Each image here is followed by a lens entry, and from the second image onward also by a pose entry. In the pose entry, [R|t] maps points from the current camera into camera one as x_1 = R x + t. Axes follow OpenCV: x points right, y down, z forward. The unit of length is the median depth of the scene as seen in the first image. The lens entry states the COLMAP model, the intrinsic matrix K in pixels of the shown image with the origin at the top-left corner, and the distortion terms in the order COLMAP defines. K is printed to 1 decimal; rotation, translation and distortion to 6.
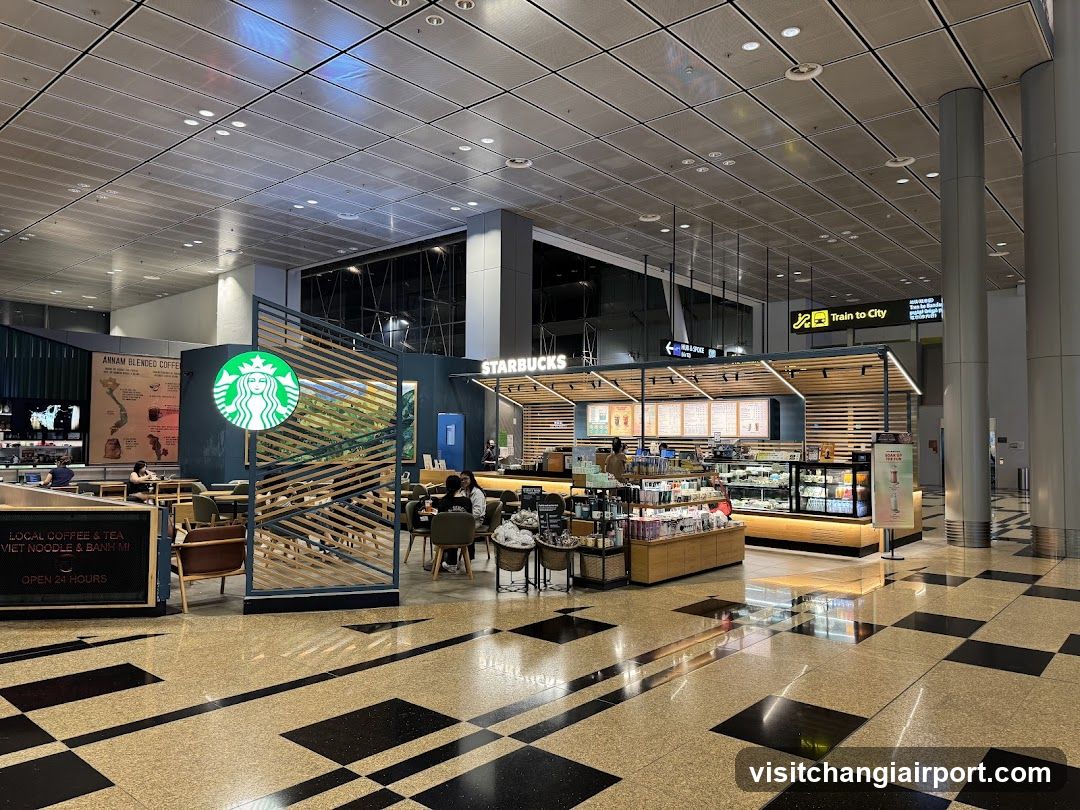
lens RADIAL K [[781.4, 0, 540.0], [0, 781.4, 405.0], [0, 0, 1]] dist [0.070996, 0.000397]
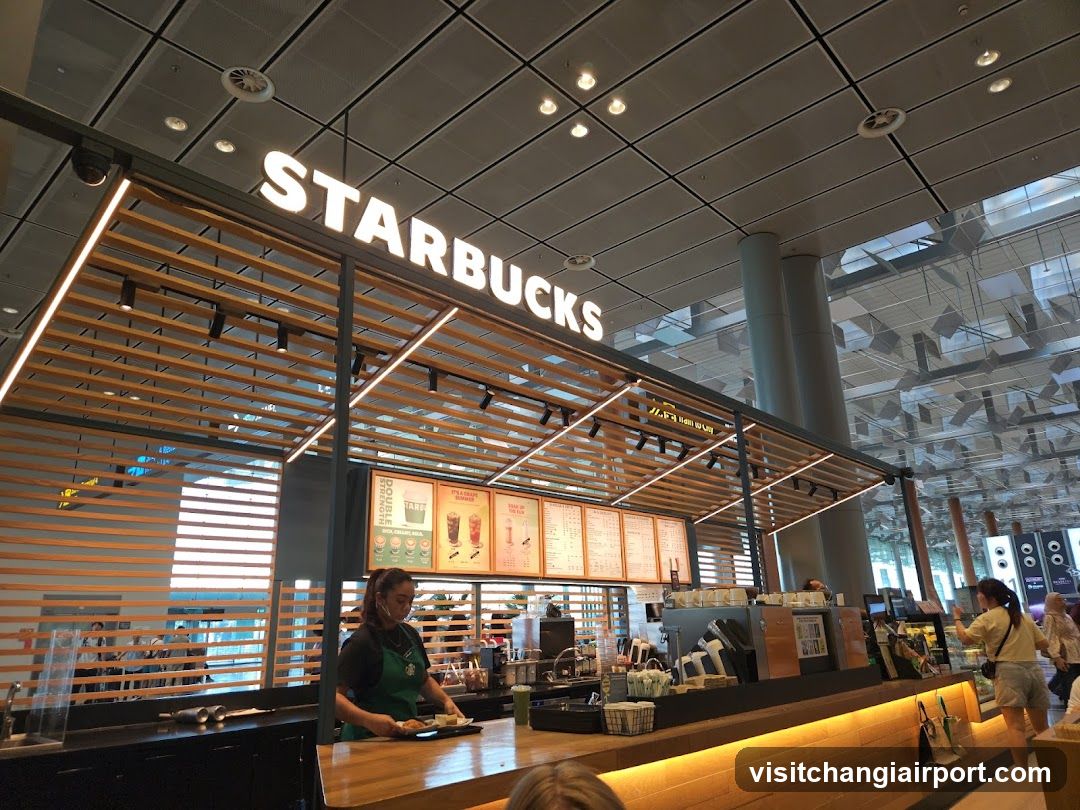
lens RADIAL K [[714.7, 0, 540.0], [0, 714.7, 405.0], [0, 0, 1]] dist [0.056524, 0.000311]
pose [[0.026067, 0.287188, 0.957520, -0.245913], [-0.012061, 0.957866, -0.286963, 0.063230], [-0.999587, -0.004069, 0.028433, 1.014706]]
